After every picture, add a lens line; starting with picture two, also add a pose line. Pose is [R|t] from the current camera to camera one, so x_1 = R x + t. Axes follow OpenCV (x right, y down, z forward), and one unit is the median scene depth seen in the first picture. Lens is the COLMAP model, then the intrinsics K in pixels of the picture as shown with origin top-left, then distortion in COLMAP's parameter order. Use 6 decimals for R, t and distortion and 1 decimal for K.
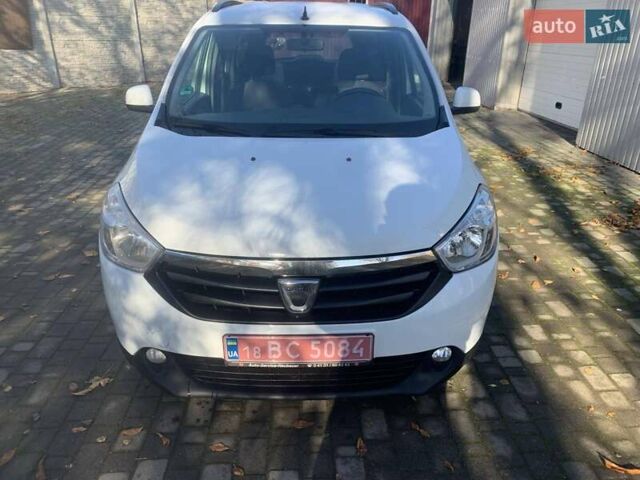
lens RADIAL K [[497.8, 0, 320.0], [0, 497.8, 240.0], [0, 0, 1]] dist [-0.001933, -0.008484]
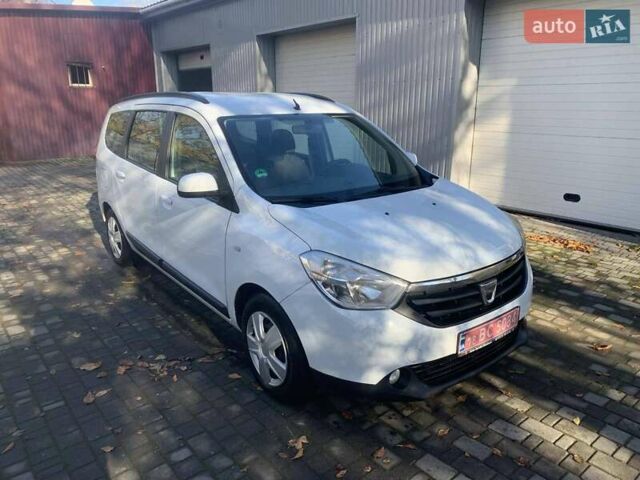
lens RADIAL K [[497.8, 0, 320.0], [0, 497.8, 240.0], [0, 0, 1]] dist [-0.001933, -0.008484]
pose [[0.795216, -0.176751, 0.579992, -1.164023], [0.252249, 0.966298, -0.051376, -0.080722], [-0.551364, 0.187157, 0.813001, 0.036674]]
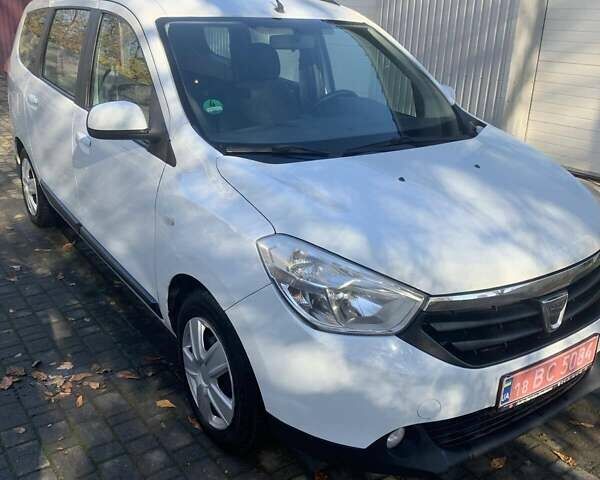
lens RADIAL K [[620.4, 0, 300.0], [0, 620.4, 240.0], [0, 0, 1]] dist [-0.003593, -0.036179]
pose [[0.829045, -0.173391, 0.531621, -0.947370], [0.198401, 0.980067, 0.010255, -0.118370], [-0.522802, 0.096972, 0.846920, 0.224162]]
